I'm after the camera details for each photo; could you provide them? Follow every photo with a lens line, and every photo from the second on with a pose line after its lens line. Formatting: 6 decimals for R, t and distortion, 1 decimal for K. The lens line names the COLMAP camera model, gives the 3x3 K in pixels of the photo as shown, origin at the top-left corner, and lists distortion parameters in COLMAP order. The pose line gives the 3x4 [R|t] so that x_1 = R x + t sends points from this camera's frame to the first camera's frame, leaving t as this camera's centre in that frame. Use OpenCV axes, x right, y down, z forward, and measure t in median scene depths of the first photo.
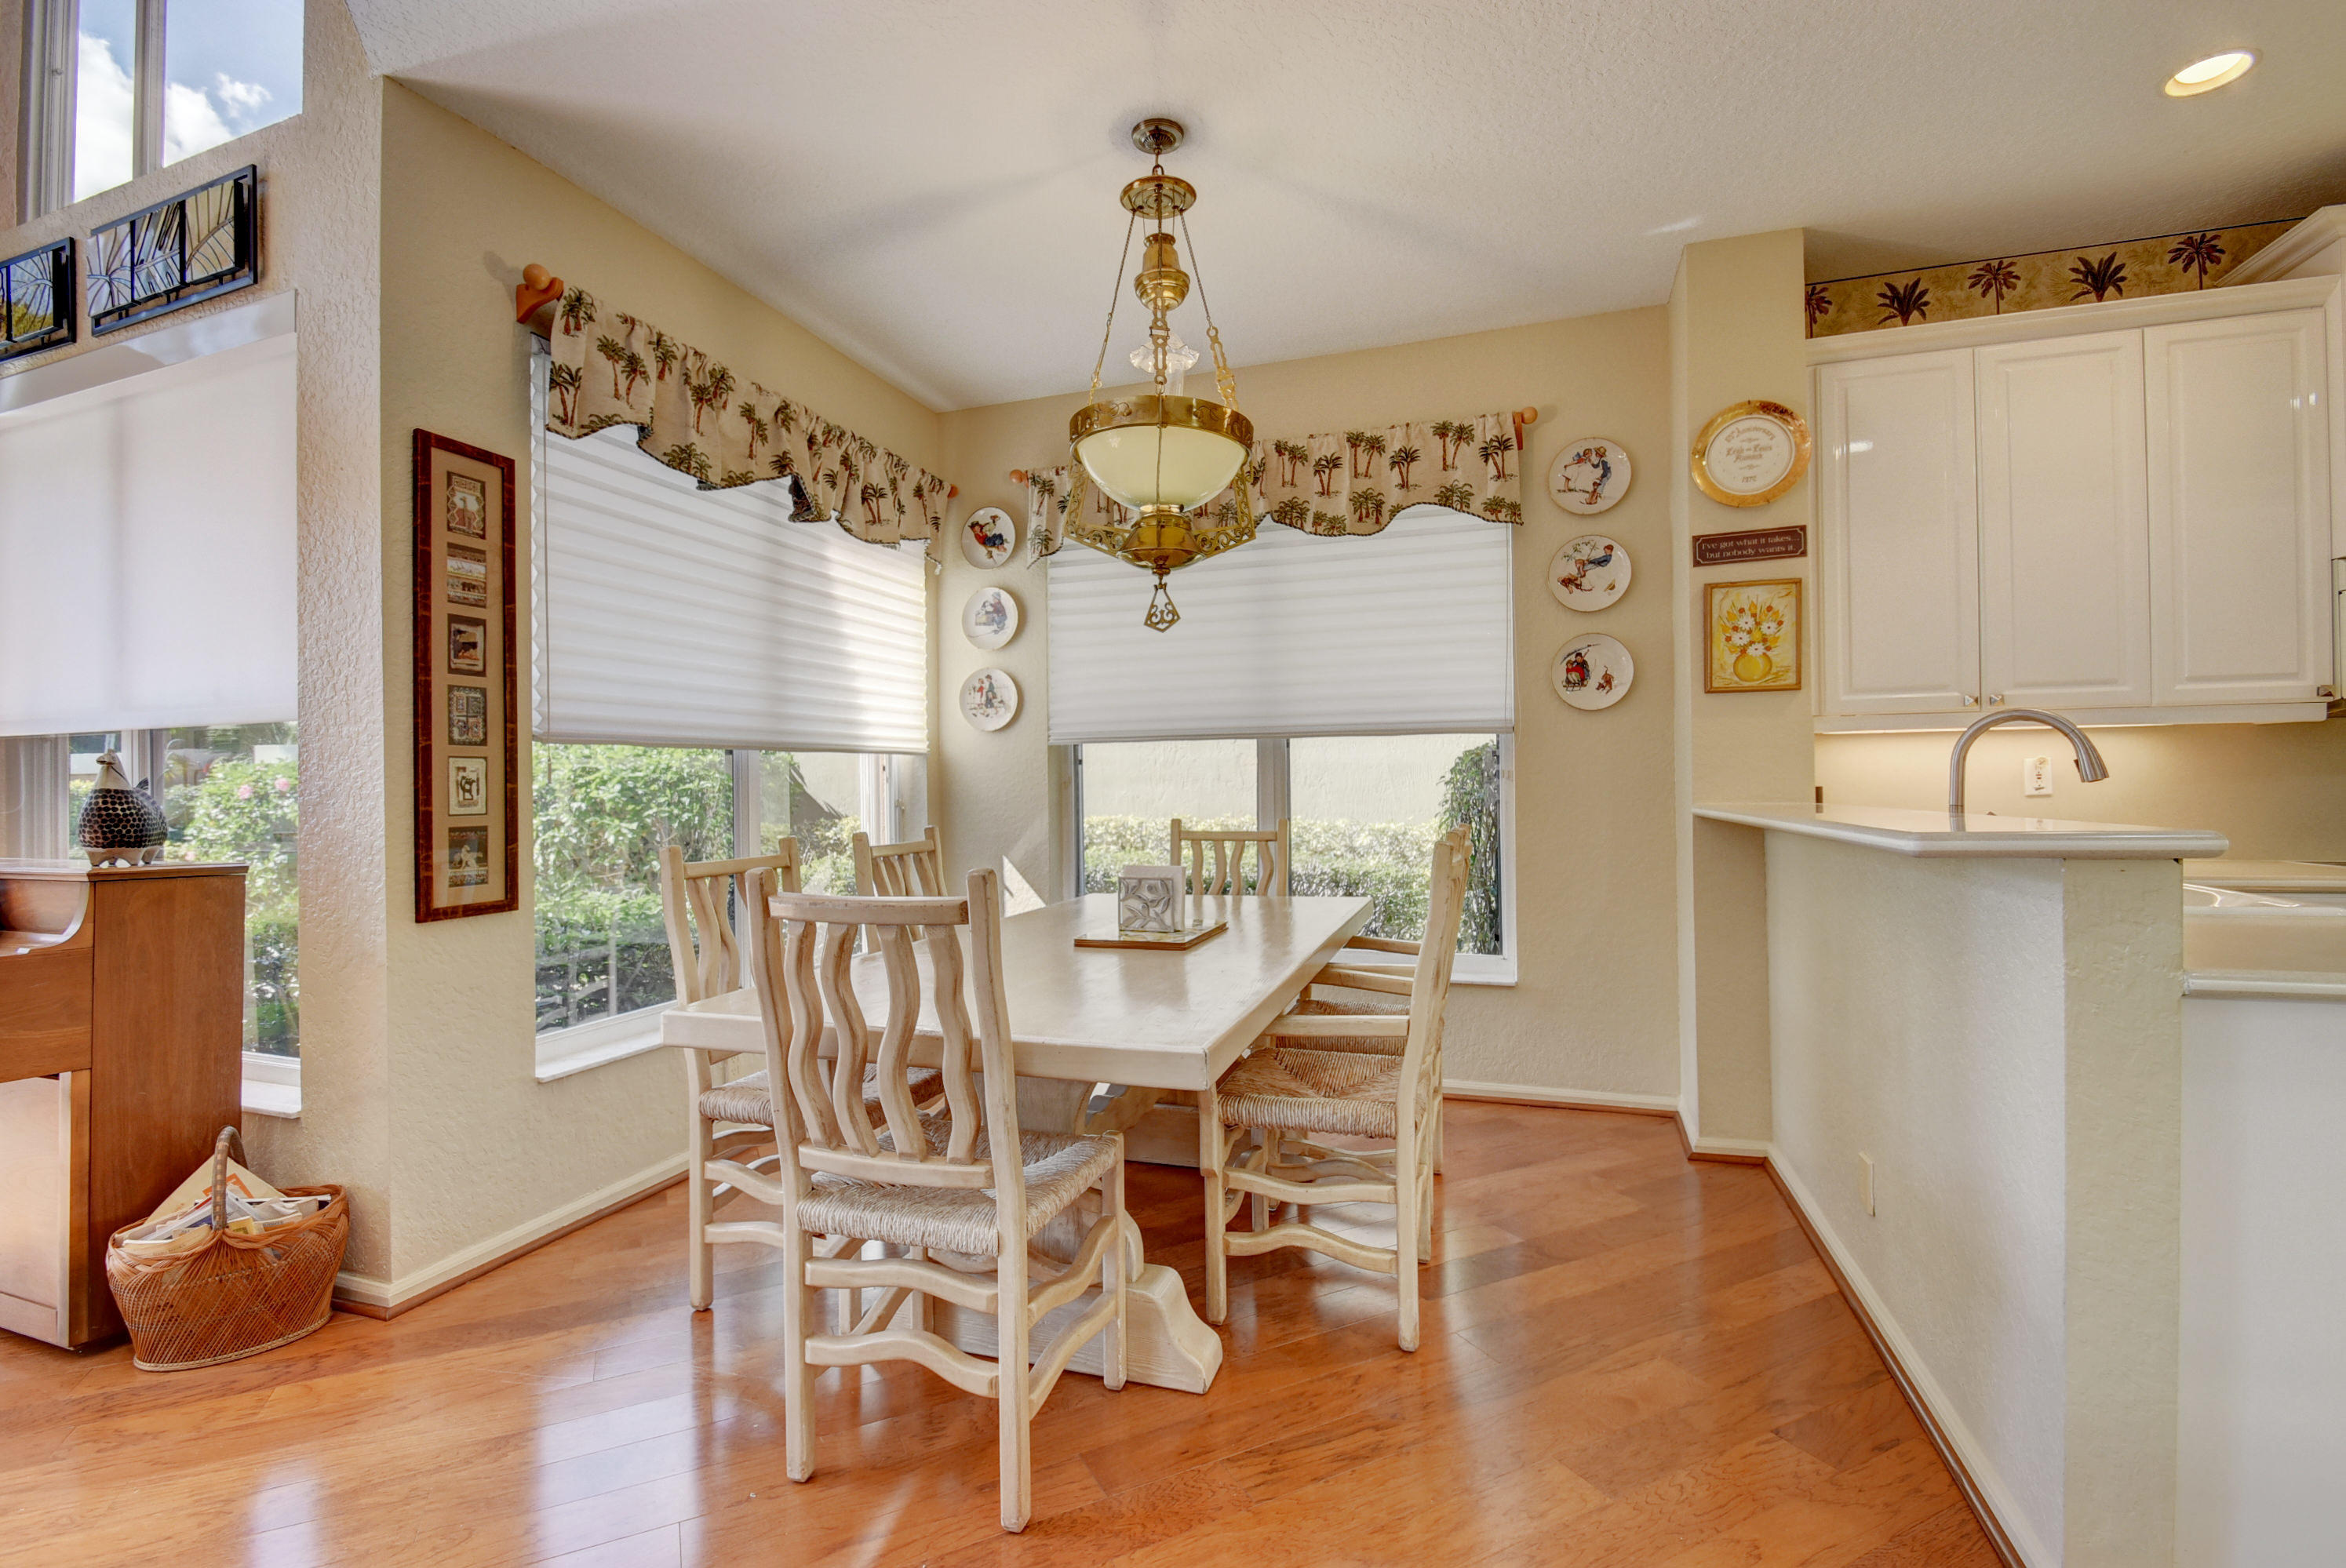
lens RADIAL K [[1025.3, 0, 1159.7], [0, 1025.3, 779.8], [0, 0, 1]] dist [0.007656, -0.013911]
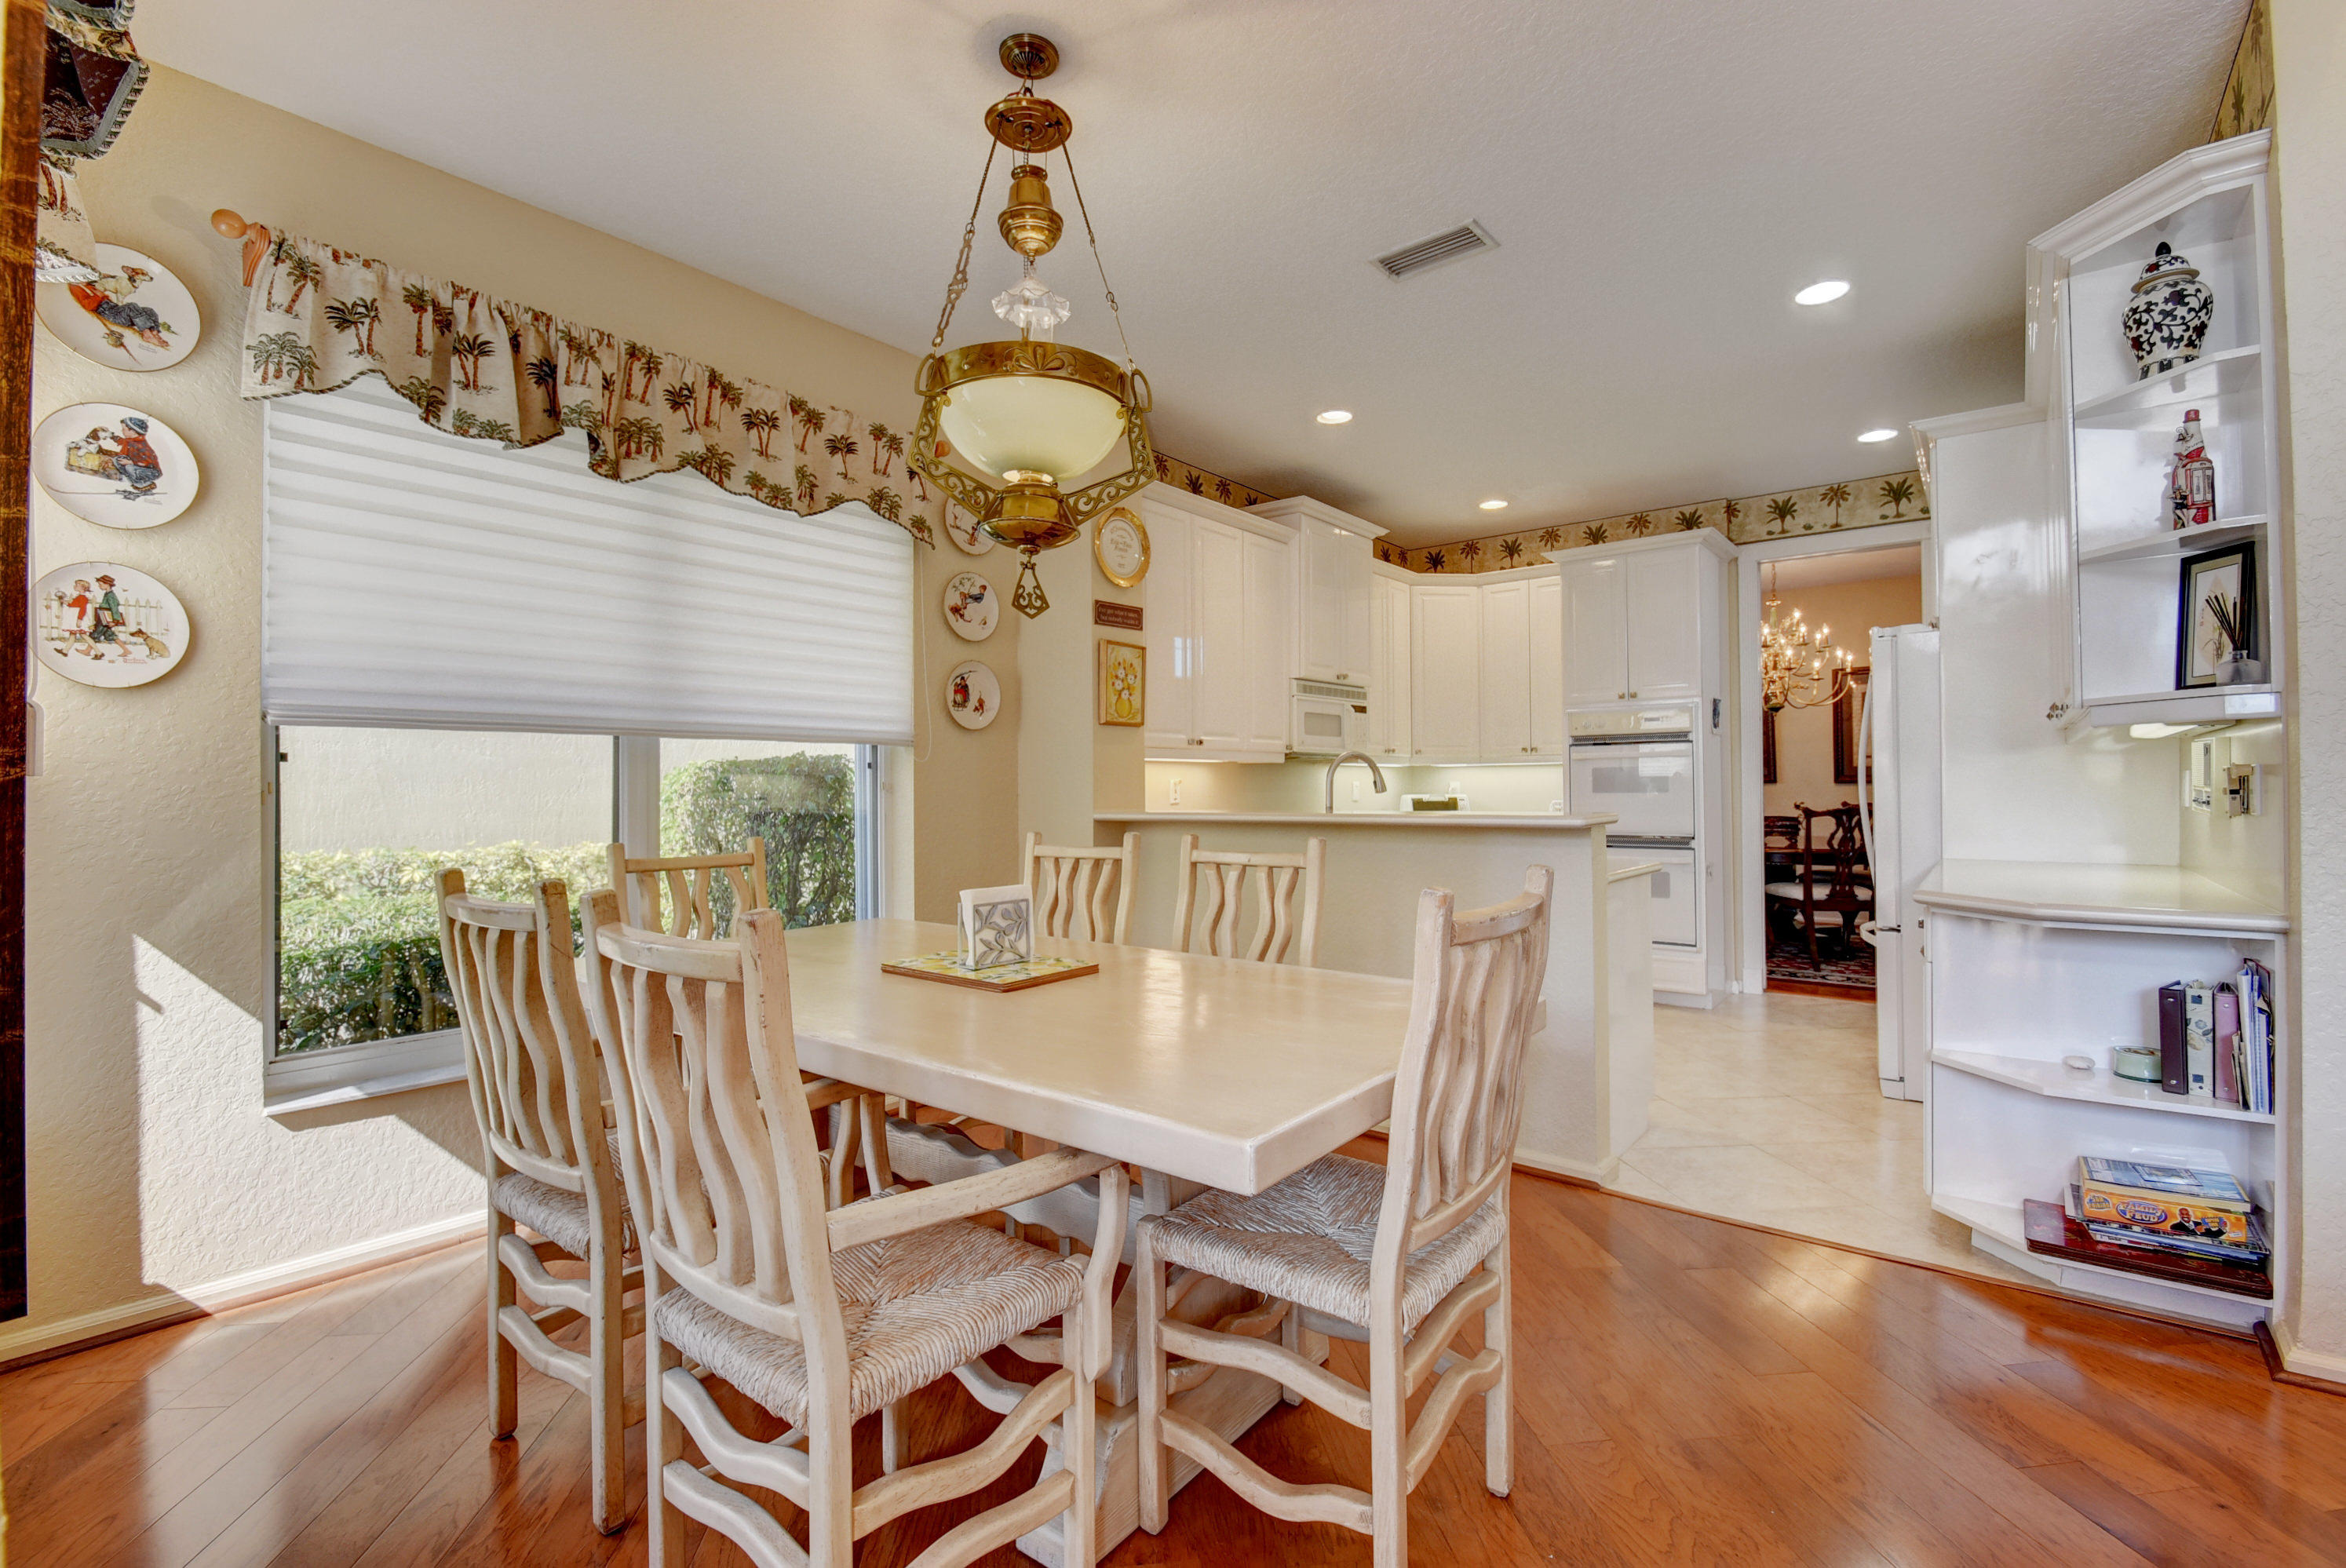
lens RADIAL K [[1032.2, 0, 1158.8], [0, 1032.2, 782.7], [0, 0, 1]] dist [0.014515, -0.020193]
pose [[0.336596, 0.014619, 0.941536, -0.667570], [0.000252, 0.999878, -0.015615, 0.008968], [-0.941649, 0.005493, 0.336551, 0.506015]]
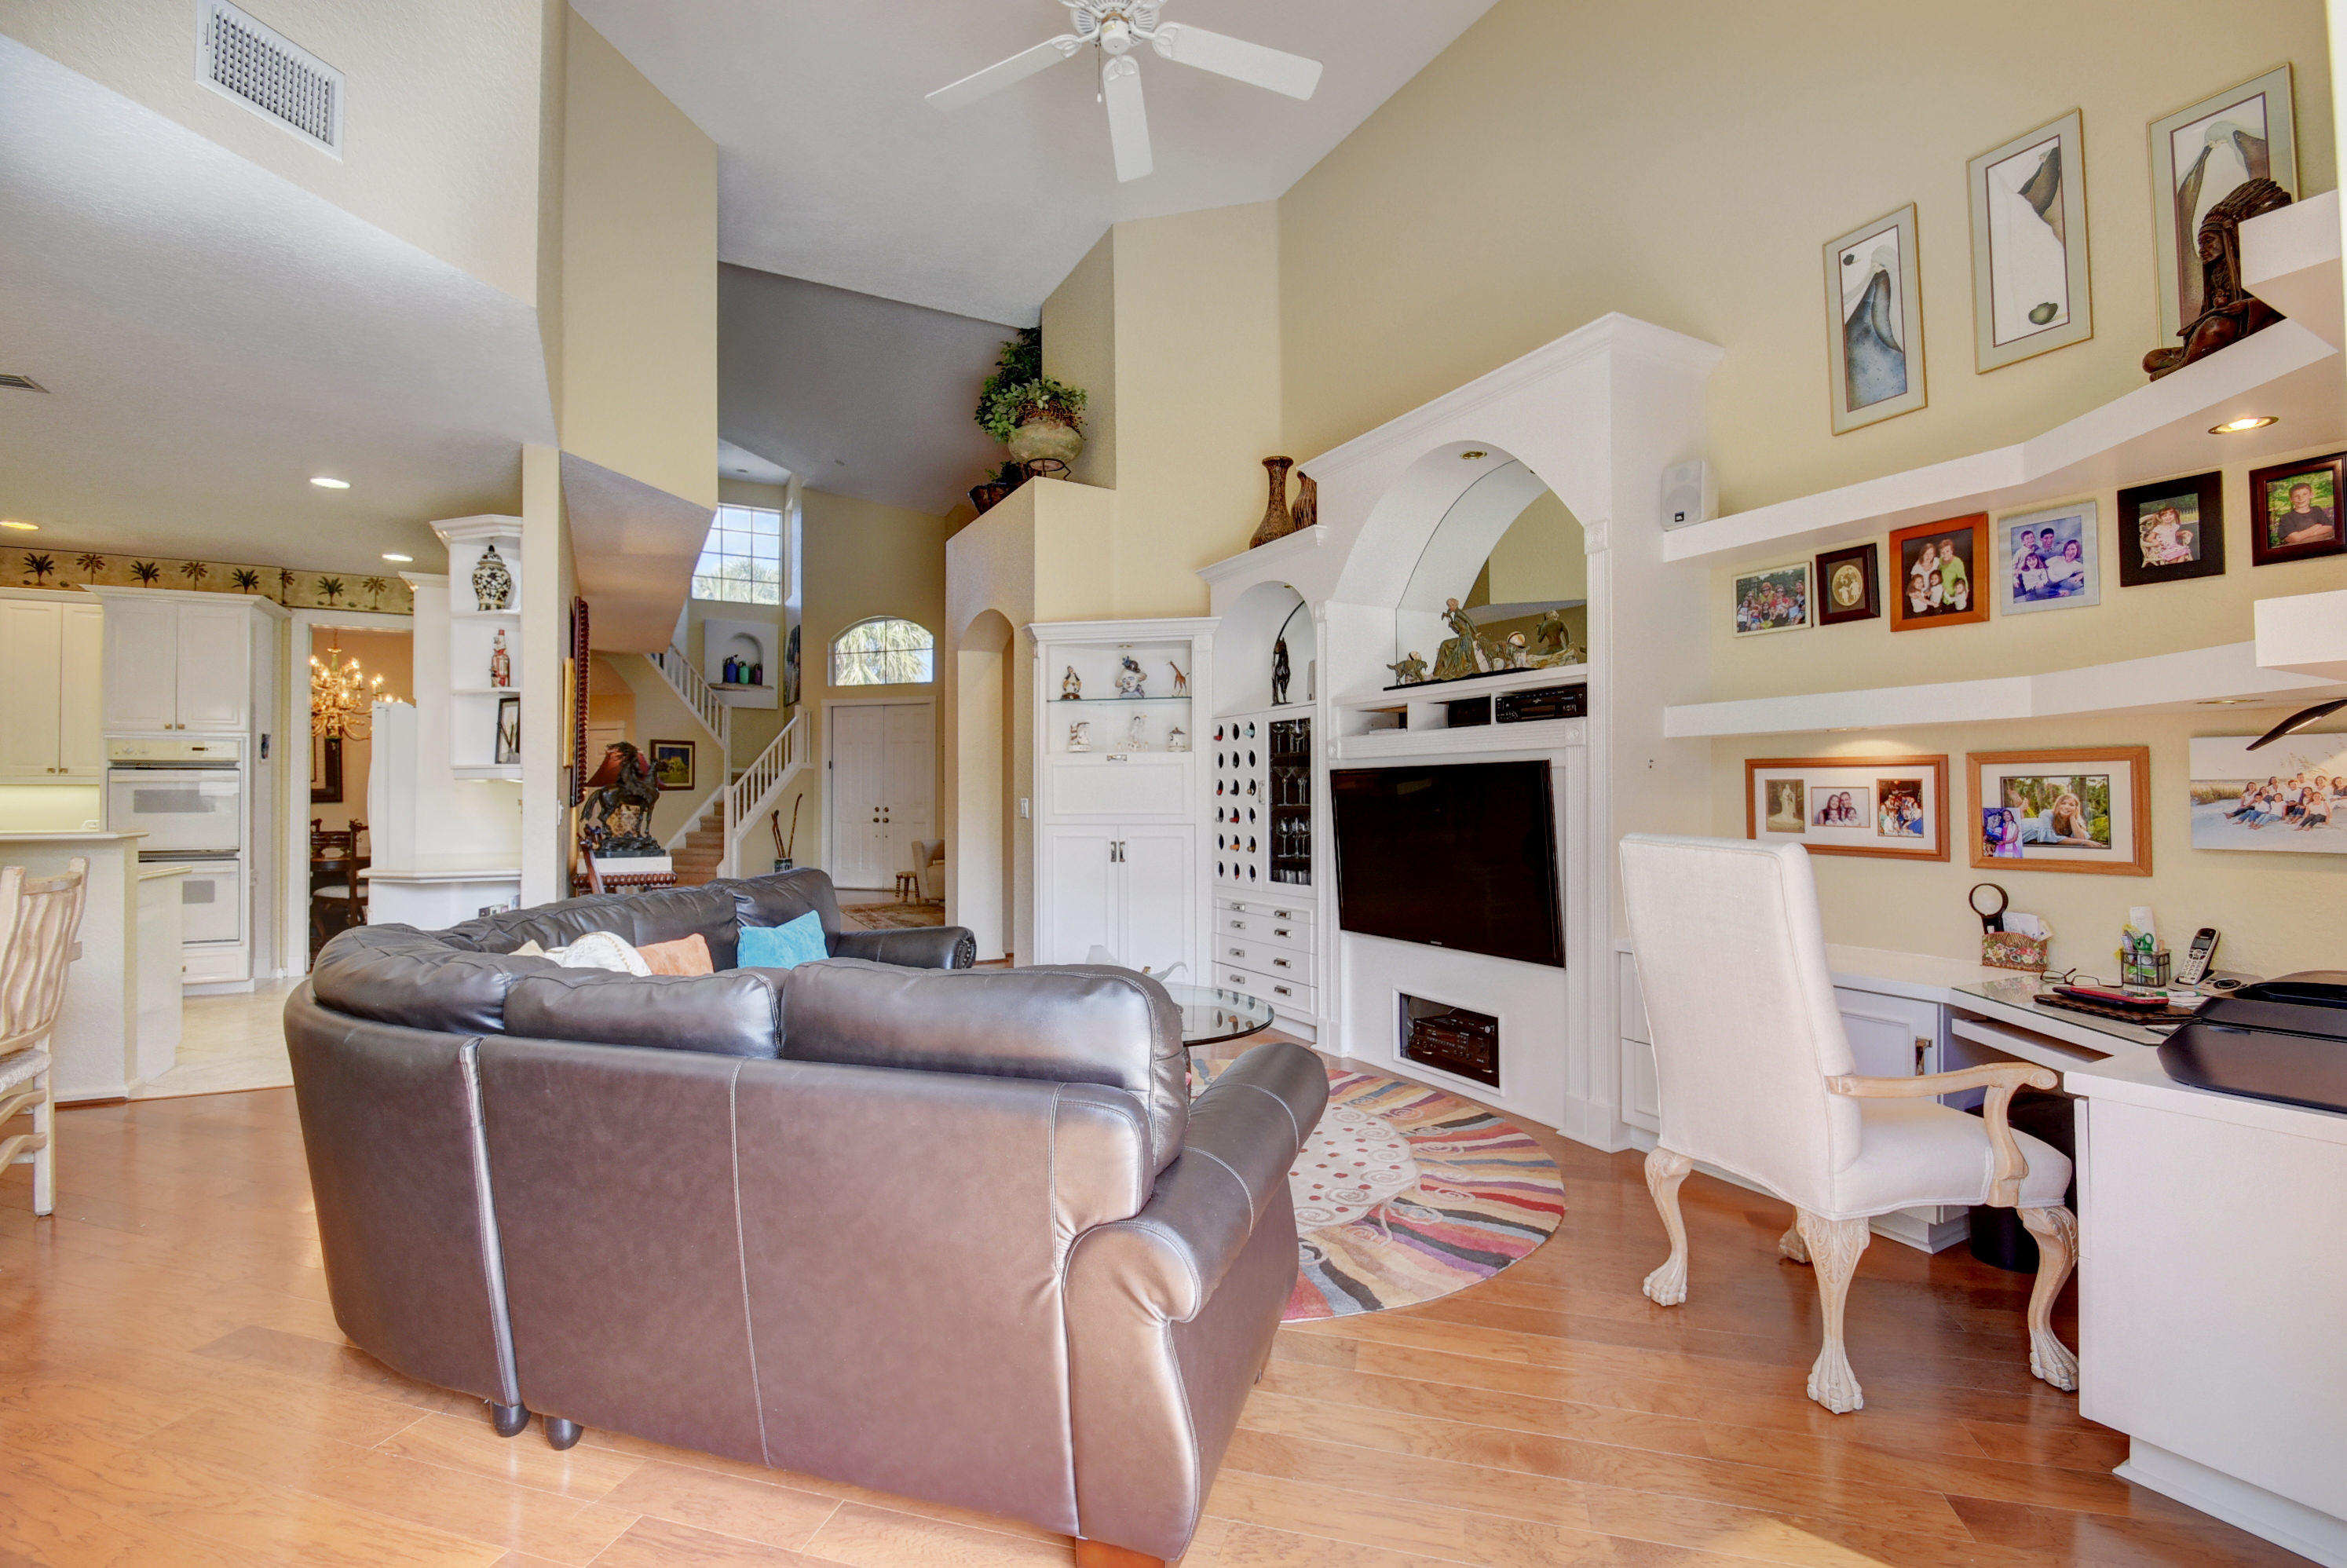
lens RADIAL K [[1034.8, 0, 1169.1], [0, 1034.8, 781.6], [0, 0, 1]] dist [-0.002710, -0.009636]
pose [[-0.742676, 0.022536, 0.669272, -1.503574], [0.007958, 0.999660, -0.024830, 0.002843], [-0.669604, -0.013114, -0.742603, 0.525895]]
